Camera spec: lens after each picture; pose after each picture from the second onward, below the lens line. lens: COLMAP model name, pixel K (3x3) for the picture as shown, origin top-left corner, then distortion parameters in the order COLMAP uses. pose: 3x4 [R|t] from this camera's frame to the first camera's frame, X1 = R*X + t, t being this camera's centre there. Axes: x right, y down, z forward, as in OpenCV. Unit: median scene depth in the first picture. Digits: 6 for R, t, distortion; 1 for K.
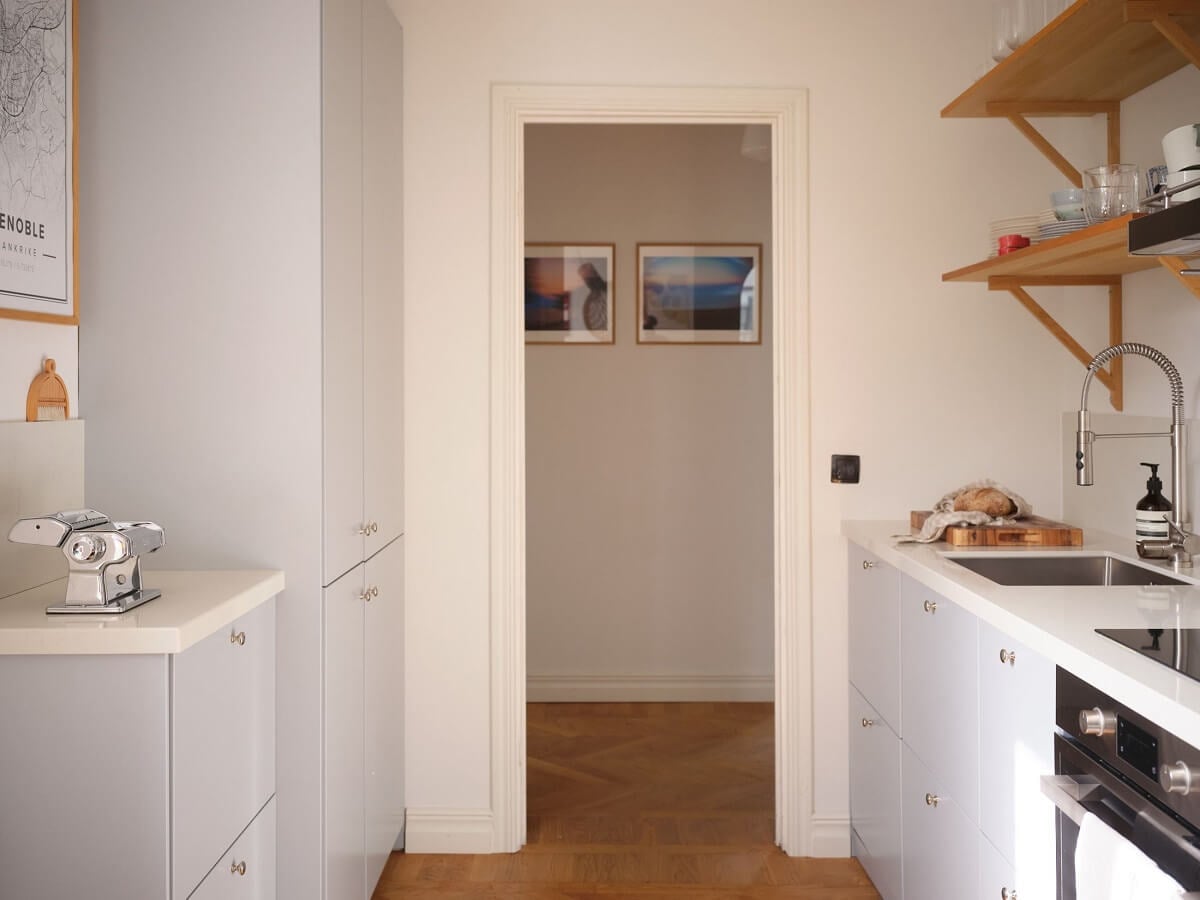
lens RADIAL K [[1238.3, 0, 600.4], [0, 1238.3, 449.0], [0, 0, 1]] dist [-0.006753, 0.000000]
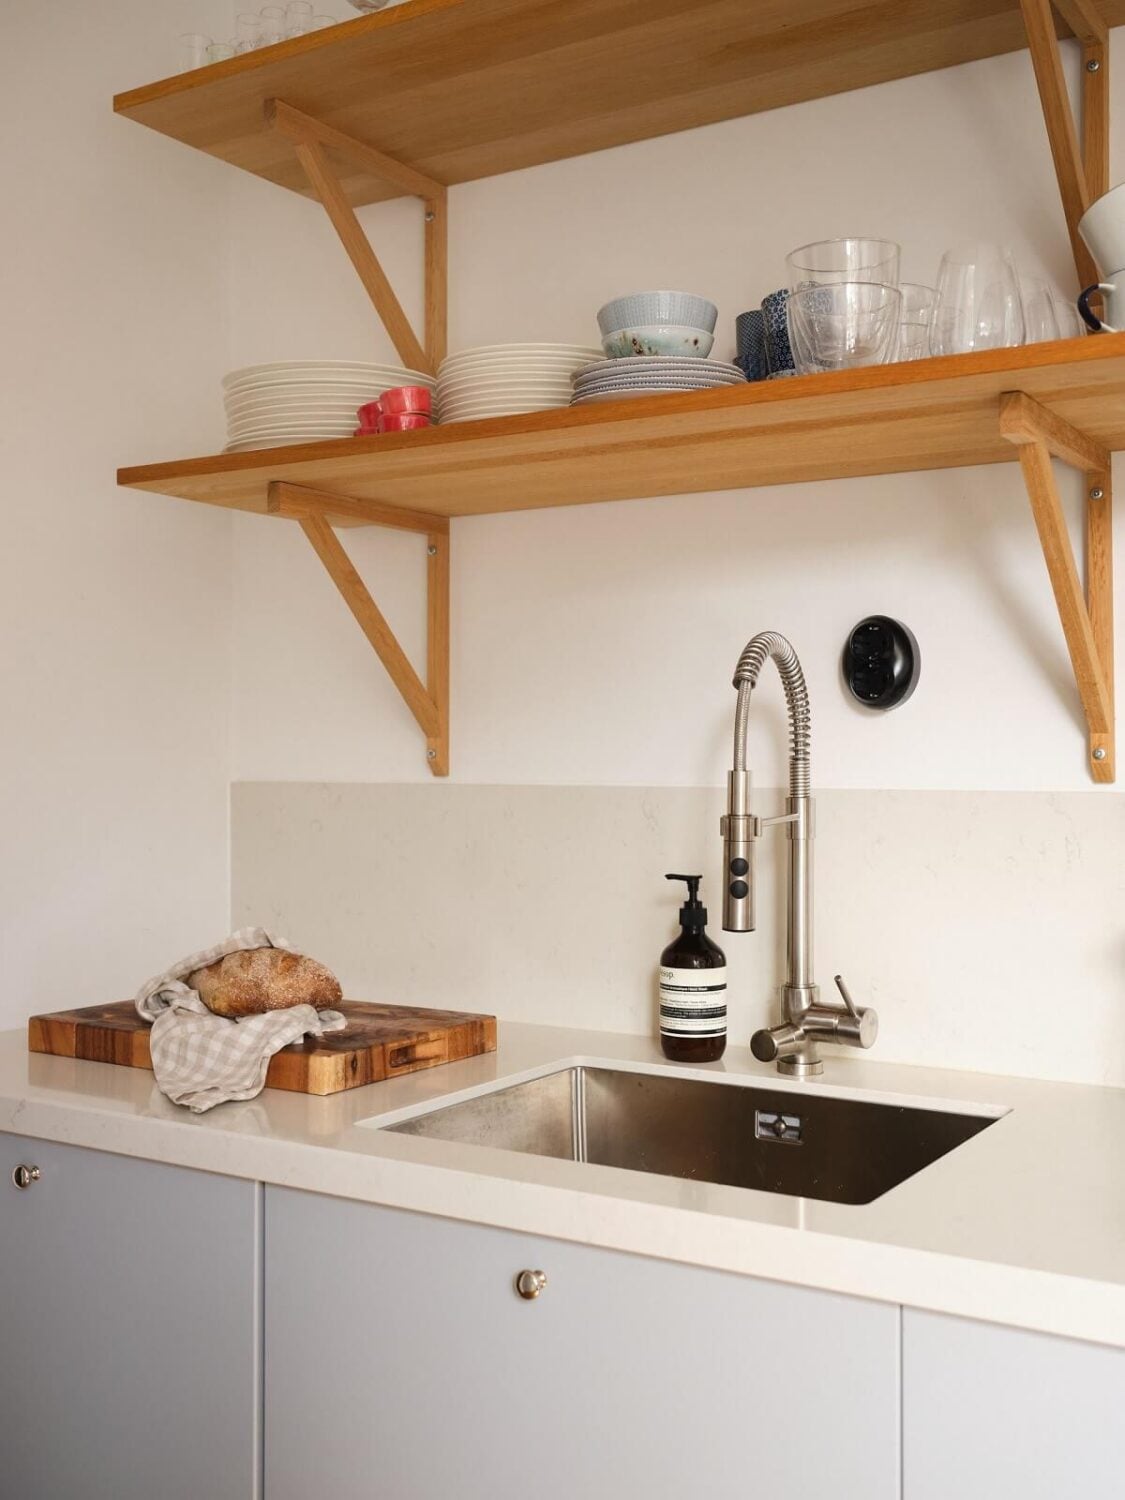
lens RADIAL K [[1547.8, 0, 504.5], [0, 1547.8, 777.9], [0, 0, 1]] dist [-0.006753, 0.000000]
pose [[0.536643, -0.007201, 0.843779, -0.134303], [0.040017, 0.999056, -0.016925, -0.020279], [-0.842860, 0.042848, 0.536424, 0.706150]]
